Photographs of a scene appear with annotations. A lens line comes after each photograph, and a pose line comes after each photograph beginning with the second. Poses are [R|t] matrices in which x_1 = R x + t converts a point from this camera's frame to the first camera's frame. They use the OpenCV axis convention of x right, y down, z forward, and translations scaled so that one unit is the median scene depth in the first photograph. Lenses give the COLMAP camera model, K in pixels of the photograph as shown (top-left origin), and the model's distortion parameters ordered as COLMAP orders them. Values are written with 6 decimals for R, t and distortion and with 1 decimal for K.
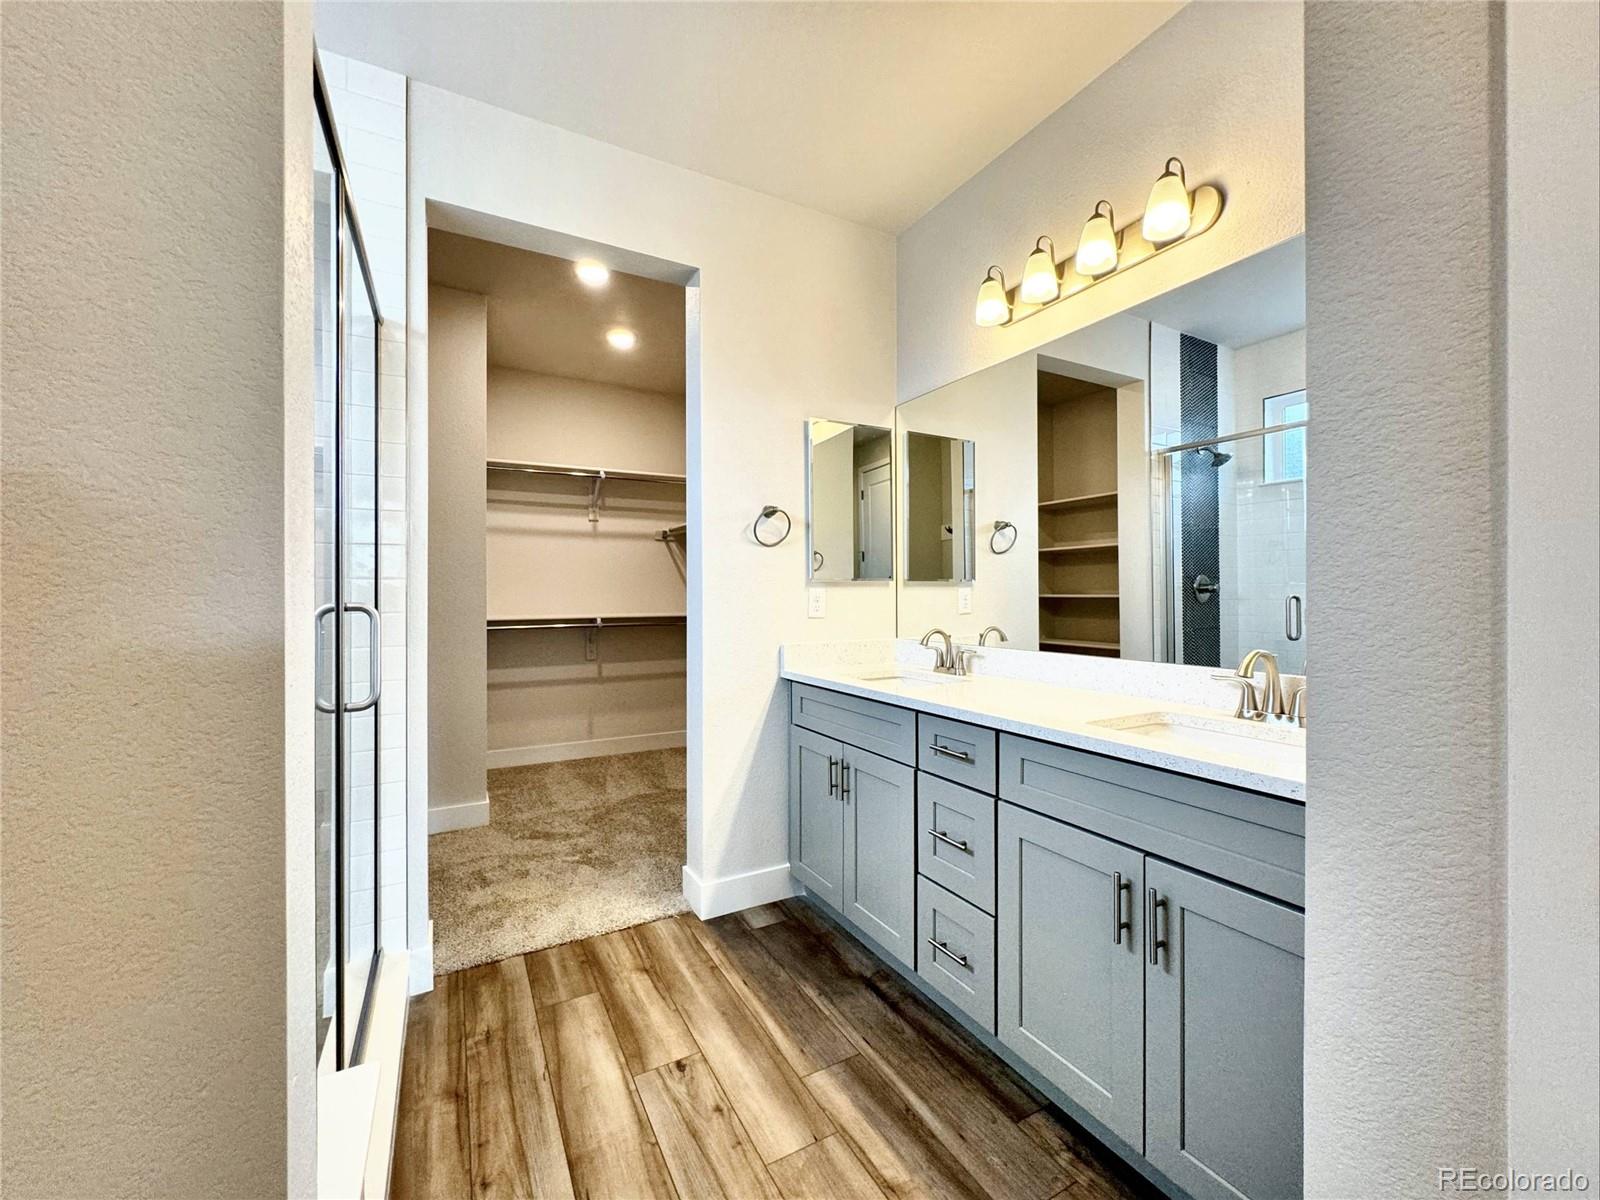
lens RADIAL K [[644.0, 0, 798.3], [0, 644.0, 589.6], [0, 0, 1]] dist [-0.003711, -0.000307]
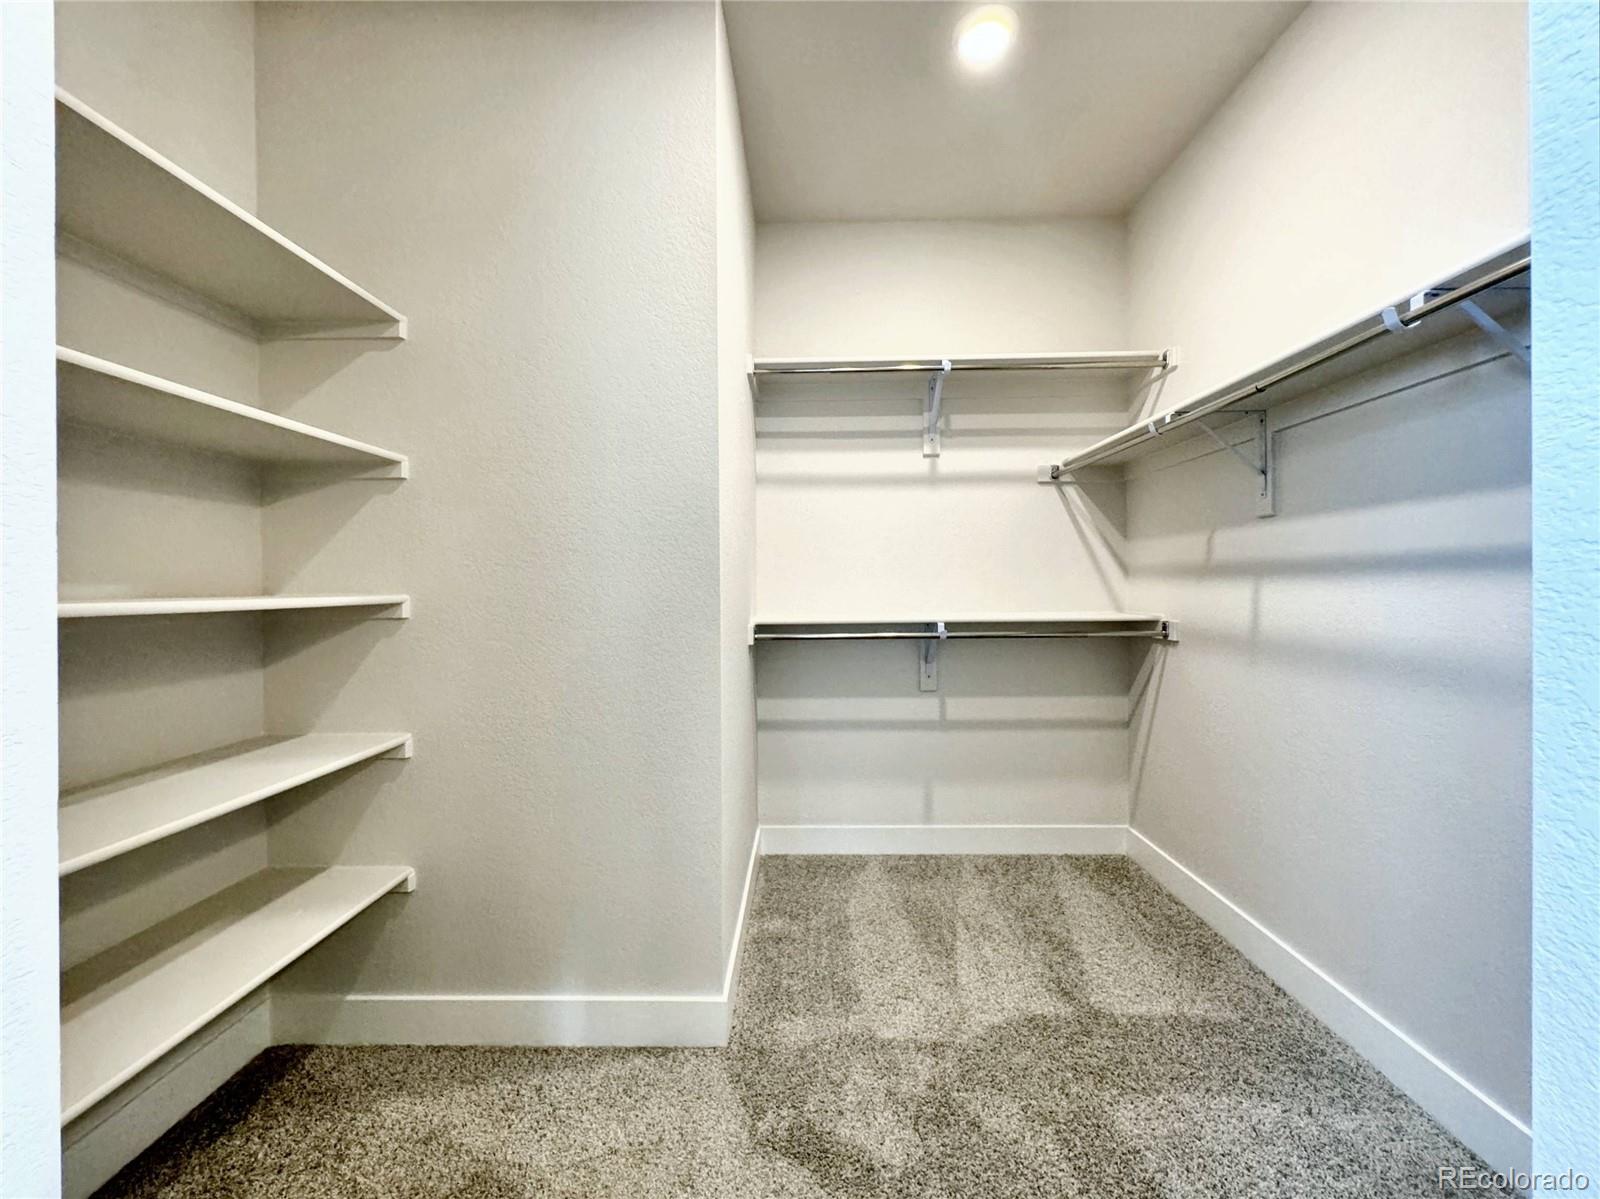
lens RADIAL K [[644.0, 0, 798.3], [0, 644.0, 589.1], [0, 0, 1]] dist [-0.003711, -0.000307]
pose [[0.871191, 0.002260, -0.490939, -0.269499], [0.006504, 0.999849, 0.016145, 0.010186], [0.490901, -0.017259, 0.871044, 0.851074]]
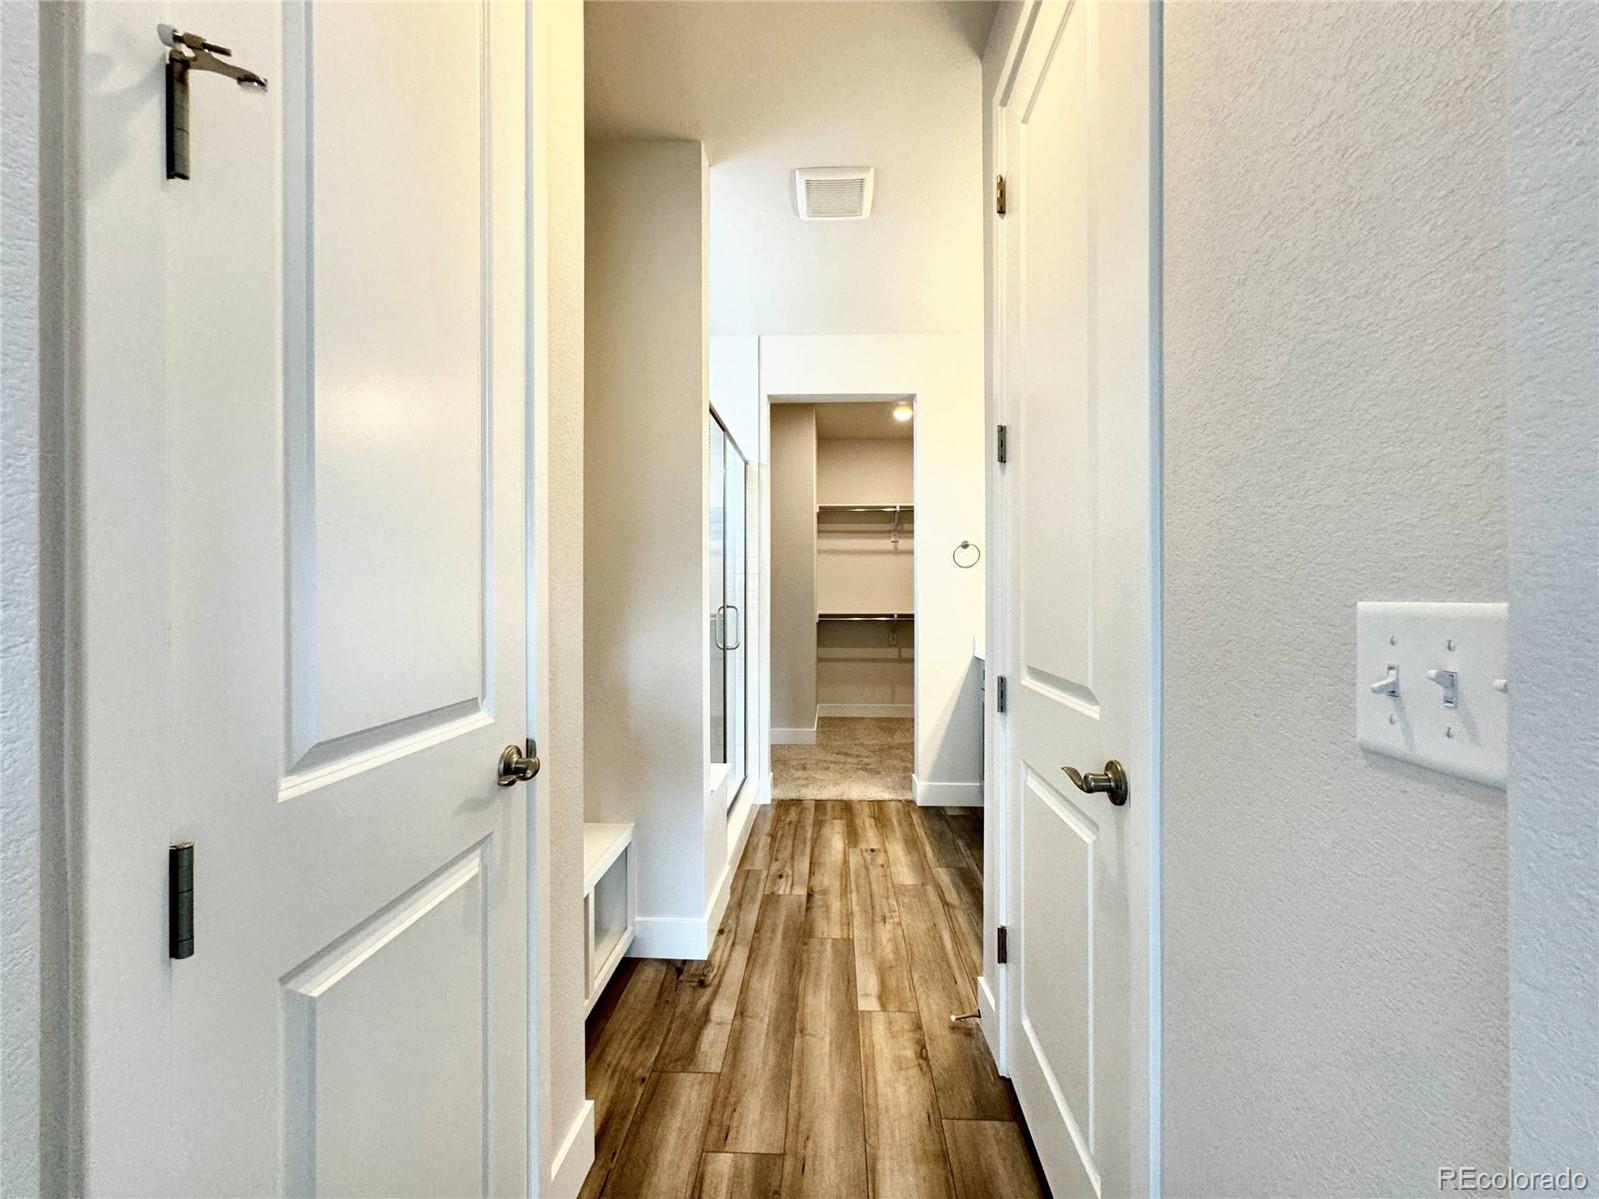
lens RADIAL K [[643.6, 0, 797.8], [0, 643.6, 589.1], [0, 0, 1]] dist [-0.003711, -0.000307]
pose [[0.851184, -0.001265, -0.524866, 0.432670], [0.003181, 0.999991, 0.002748, -0.024781], [0.524858, -0.004009, 0.851180, -0.503887]]
